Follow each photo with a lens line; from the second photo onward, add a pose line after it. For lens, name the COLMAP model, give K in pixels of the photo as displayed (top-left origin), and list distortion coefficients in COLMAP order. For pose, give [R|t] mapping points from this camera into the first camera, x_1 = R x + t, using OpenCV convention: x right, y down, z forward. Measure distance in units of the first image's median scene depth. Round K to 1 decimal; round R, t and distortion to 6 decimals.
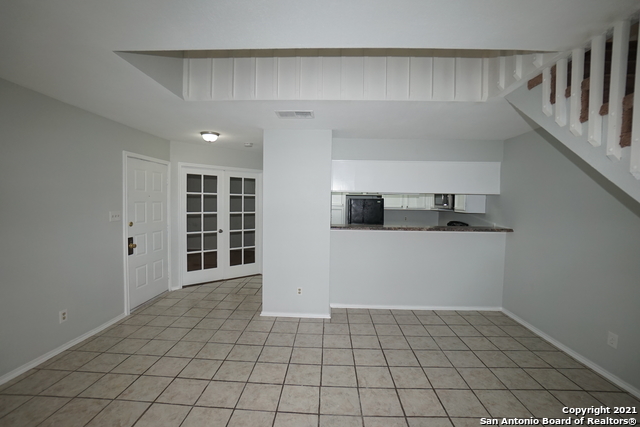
lens RADIAL K [[275.7, 0, 320.0], [0, 275.7, 213.5], [0, 0, 1]] dist [-0.000536, -0.000048]
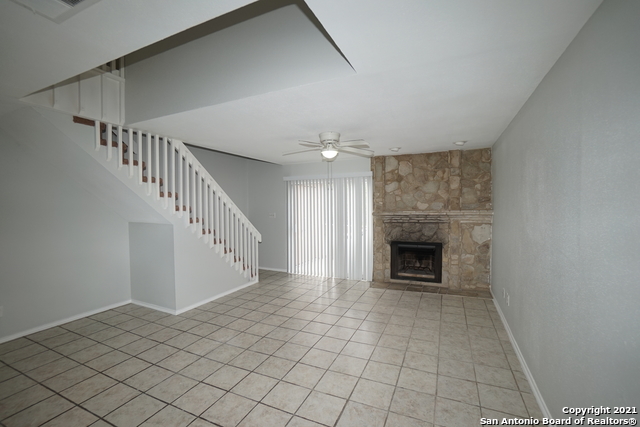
lens RADIAL K [[275.7, 0, 320.0], [0, 275.7, 213.5], [0, 0, 1]] dist [-0.000536, -0.000048]
pose [[-0.920252, -0.014356, 0.391063, -0.880145], [0.013023, 0.997650, 0.067271, -0.066581], [-0.391110, 0.066999, -0.917902, 1.744007]]
